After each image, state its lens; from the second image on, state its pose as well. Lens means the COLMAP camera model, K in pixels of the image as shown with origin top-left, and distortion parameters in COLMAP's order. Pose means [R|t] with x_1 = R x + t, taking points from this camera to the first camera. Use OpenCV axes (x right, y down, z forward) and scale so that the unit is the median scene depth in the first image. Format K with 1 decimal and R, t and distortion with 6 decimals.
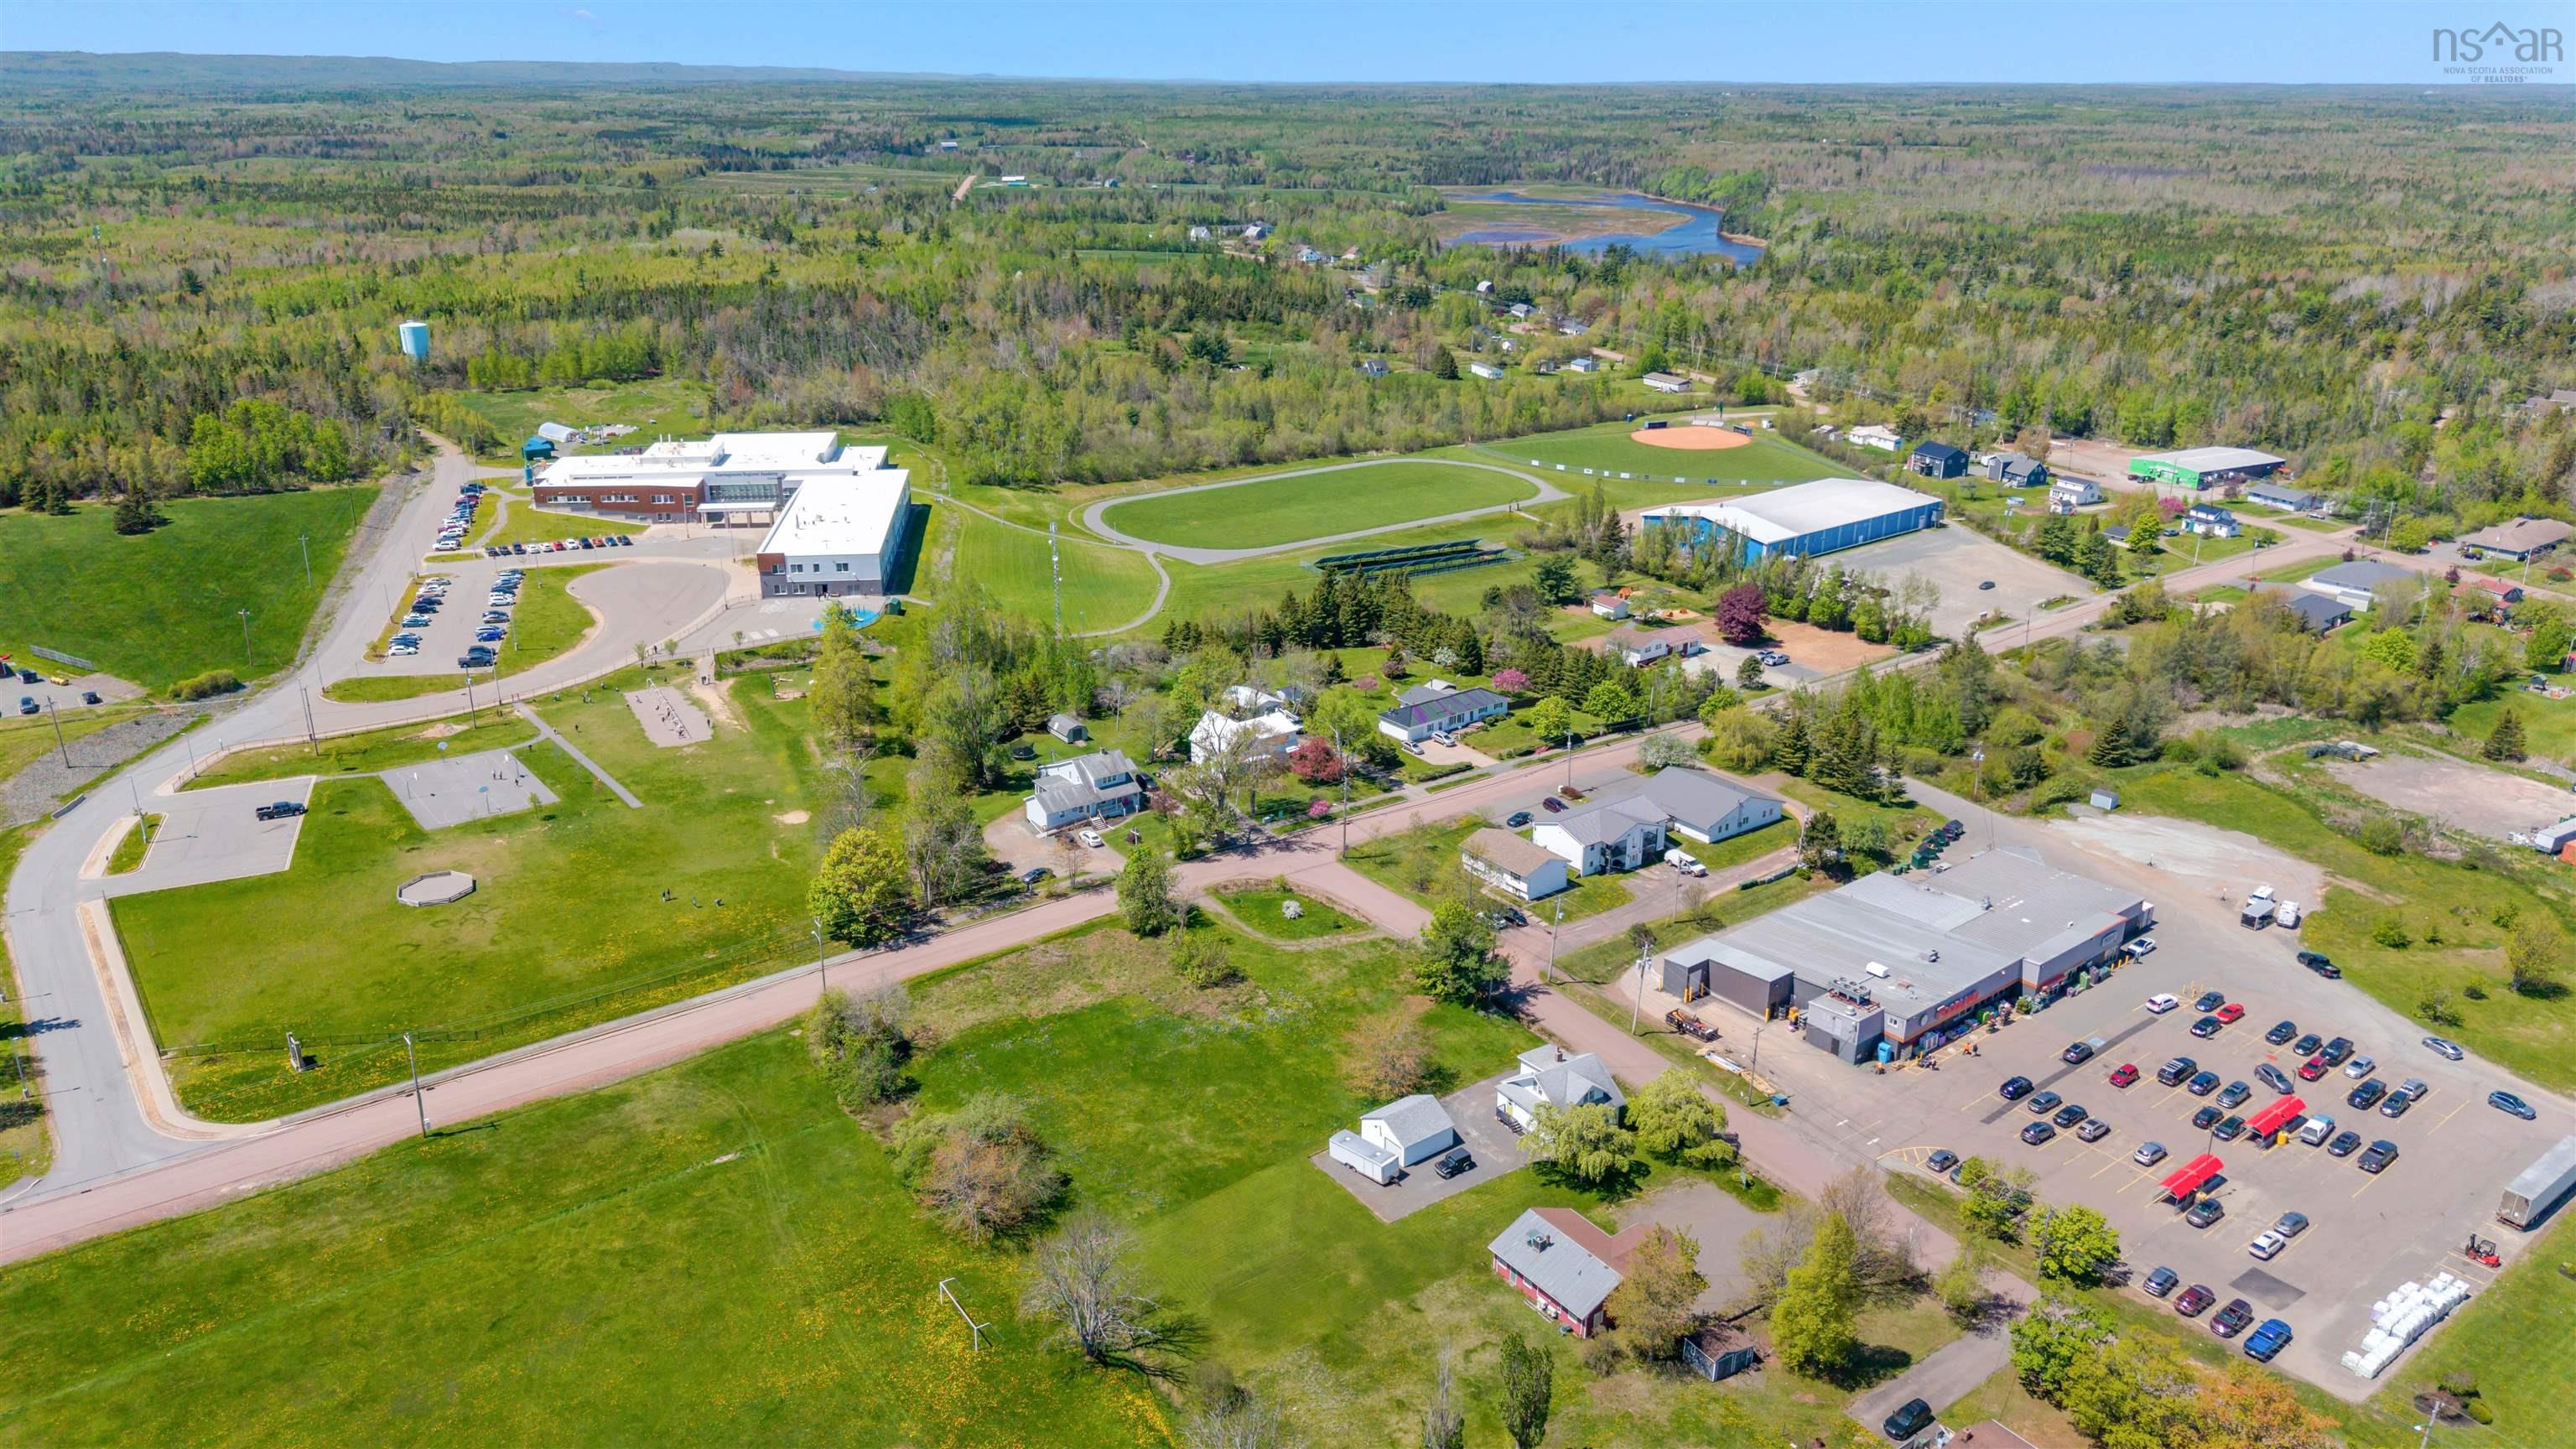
lens RADIAL K [[1759.9, 0, 1288.0], [0, 1759.9, 724.5], [0, 0, 1]] dist [0.000810, -0.000936]
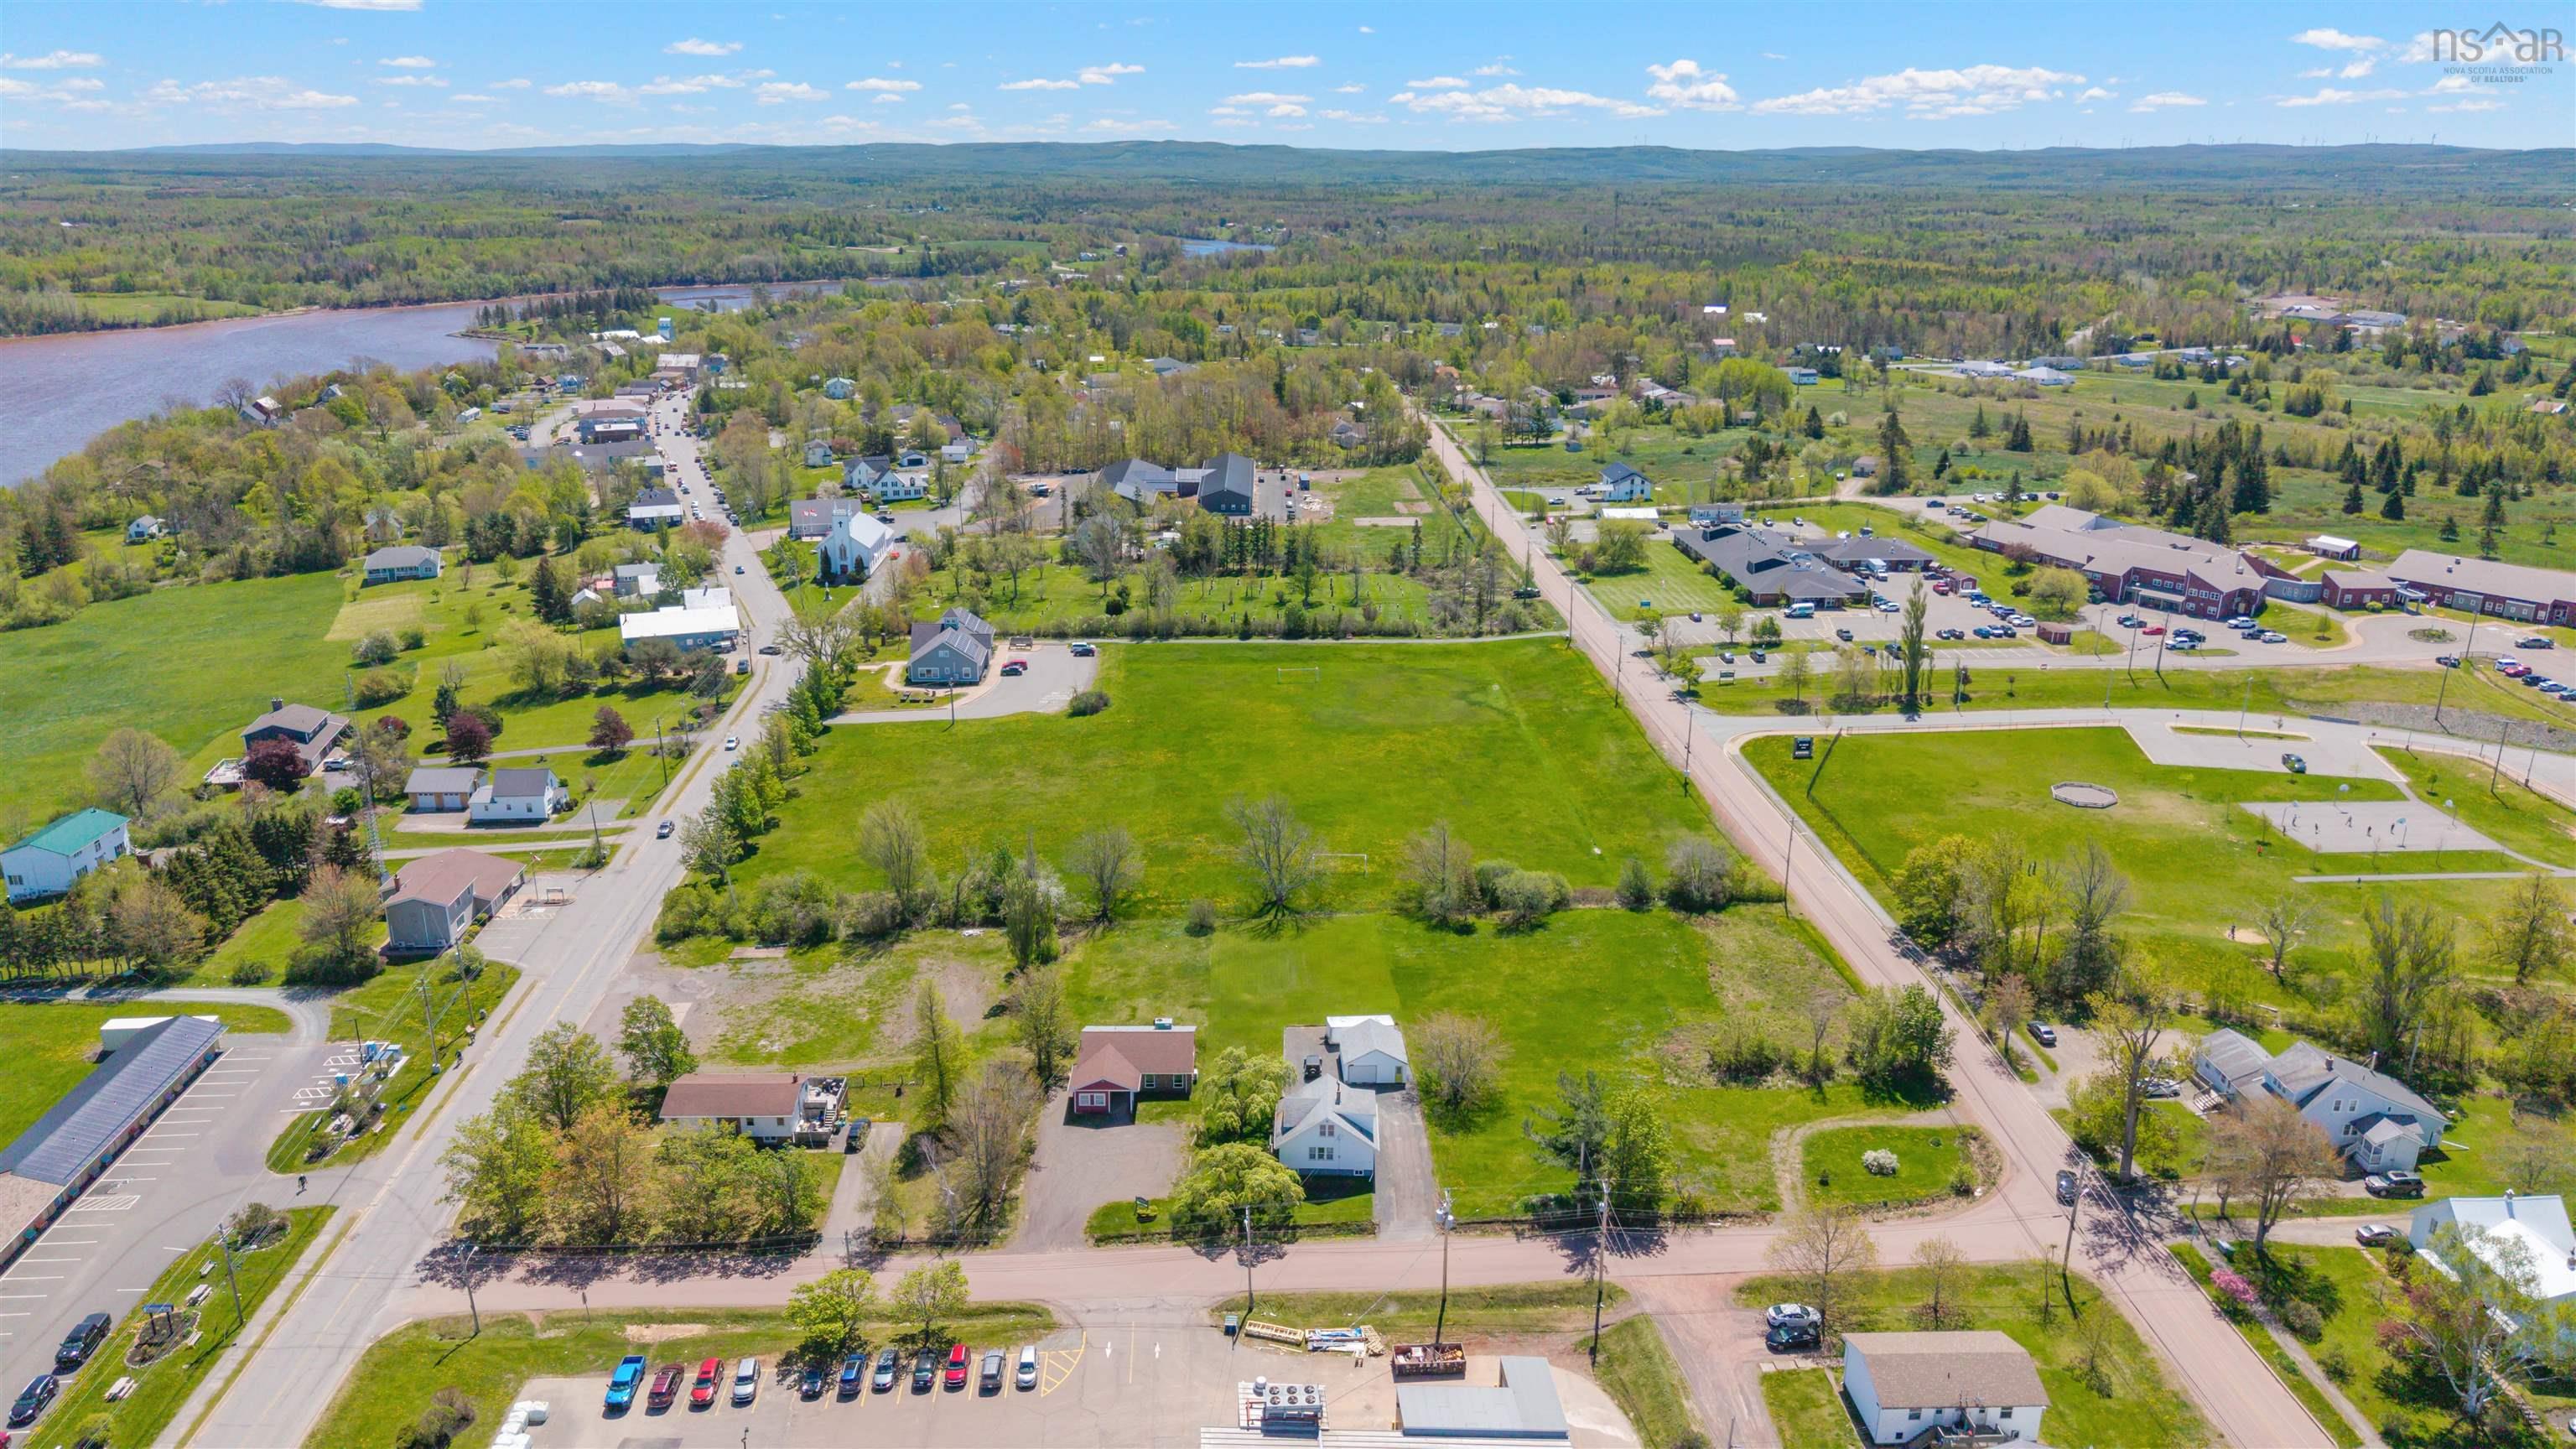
lens RADIAL K [[1759.9, 0, 1288.0], [0, 1759.9, 724.5], [0, 0, 1]] dist [0.000810, -0.000936]
pose [[-0.584447, 0.238307, -0.775649, 0.748418], [-0.284713, 0.834901, 0.471041, -0.360302], [0.759842, 0.496136, -0.420106, 1.122066]]
